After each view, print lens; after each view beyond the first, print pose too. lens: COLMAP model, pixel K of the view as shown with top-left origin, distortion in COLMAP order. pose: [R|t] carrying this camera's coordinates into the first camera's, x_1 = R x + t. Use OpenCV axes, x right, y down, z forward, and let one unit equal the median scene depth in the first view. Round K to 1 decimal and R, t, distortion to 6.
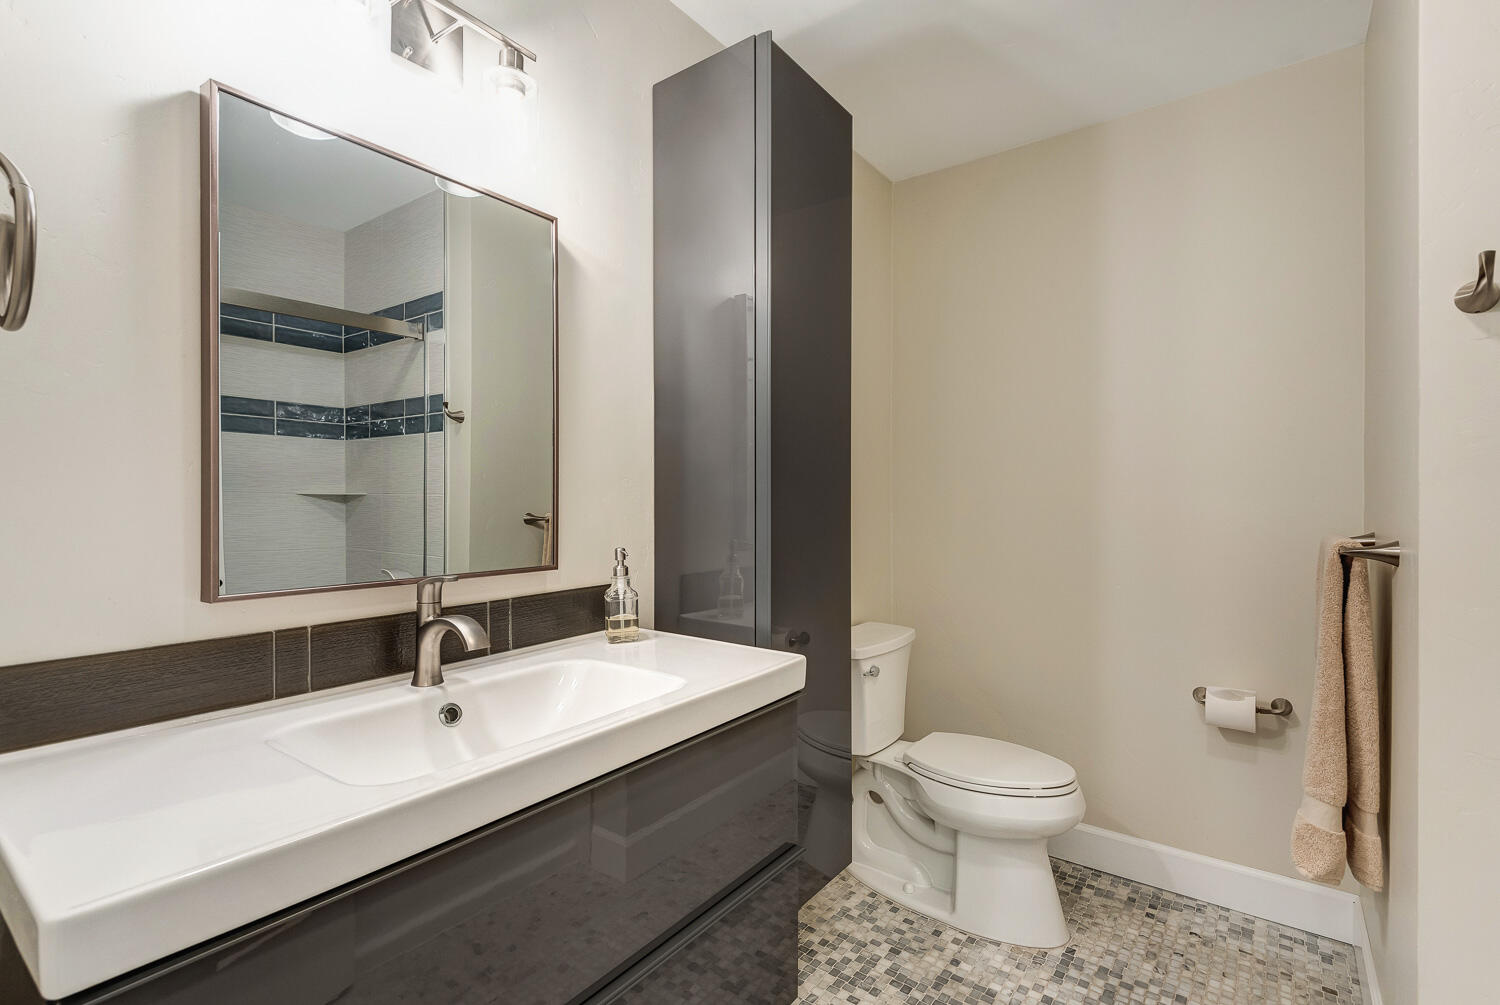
lens RADIAL K [[705.1, 0, 750.0], [0, 705.1, 502.5], [0, 0, 1]] dist [0.032243, -0.018242]
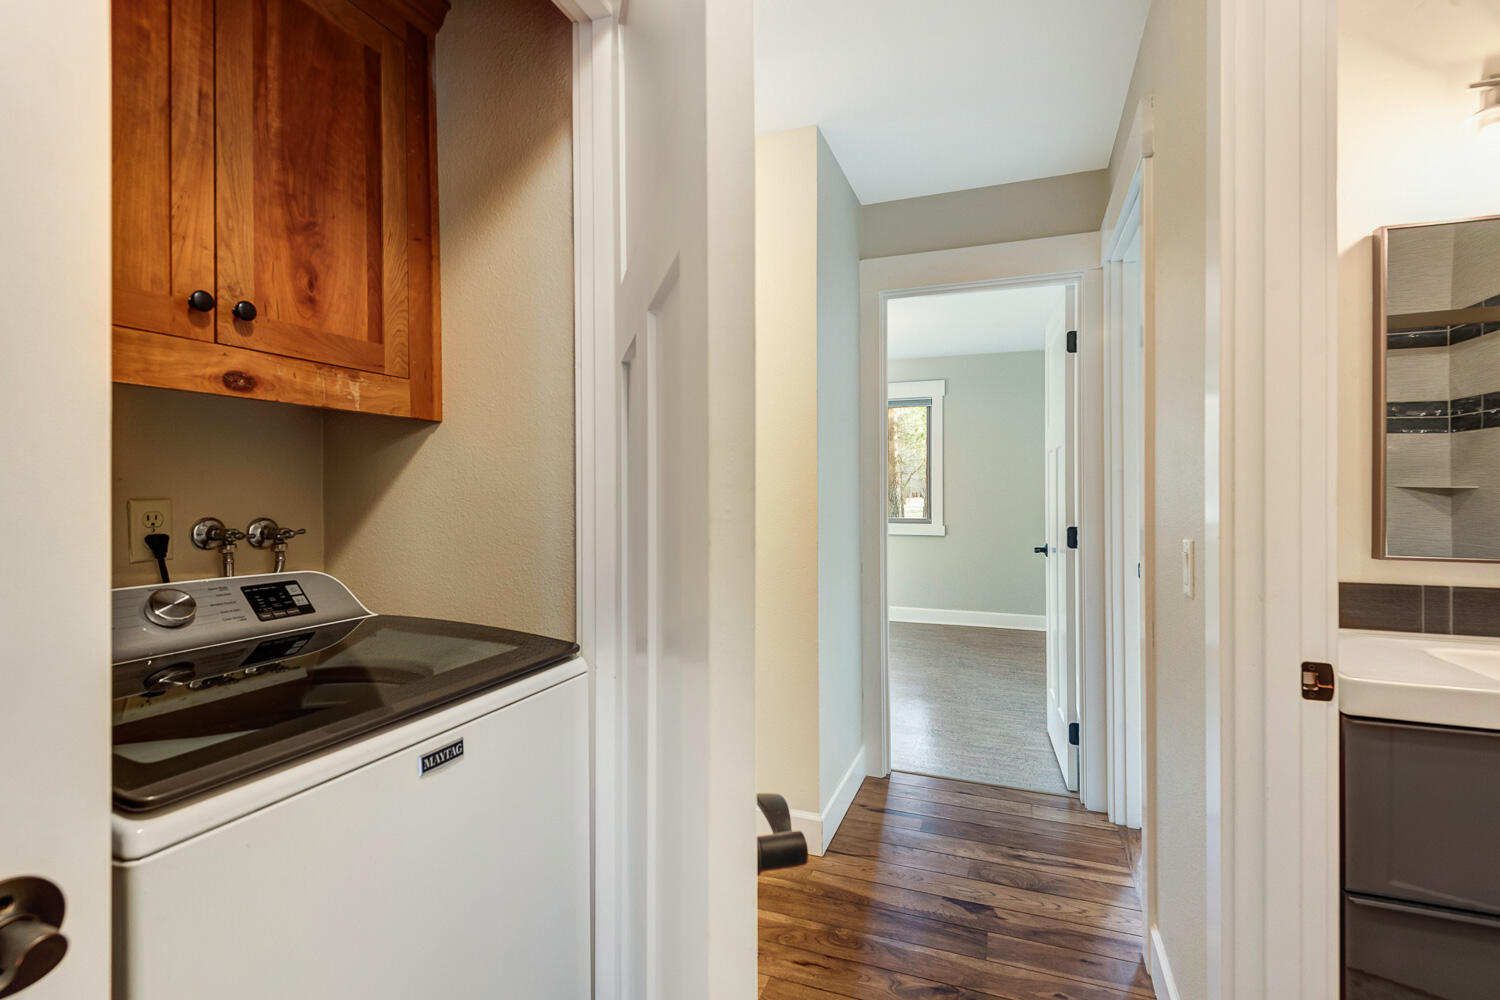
lens RADIAL K [[705.1, 0, 750.0], [0, 705.1, 500.0], [0, 0, 1]] dist [0.032243, -0.018242]
pose [[0.293183, 0.002299, -0.956054, 0.099968], [0.001697, 0.999994, 0.002925, 0.000863], [0.956055, -0.002480, 0.293177, -0.231357]]
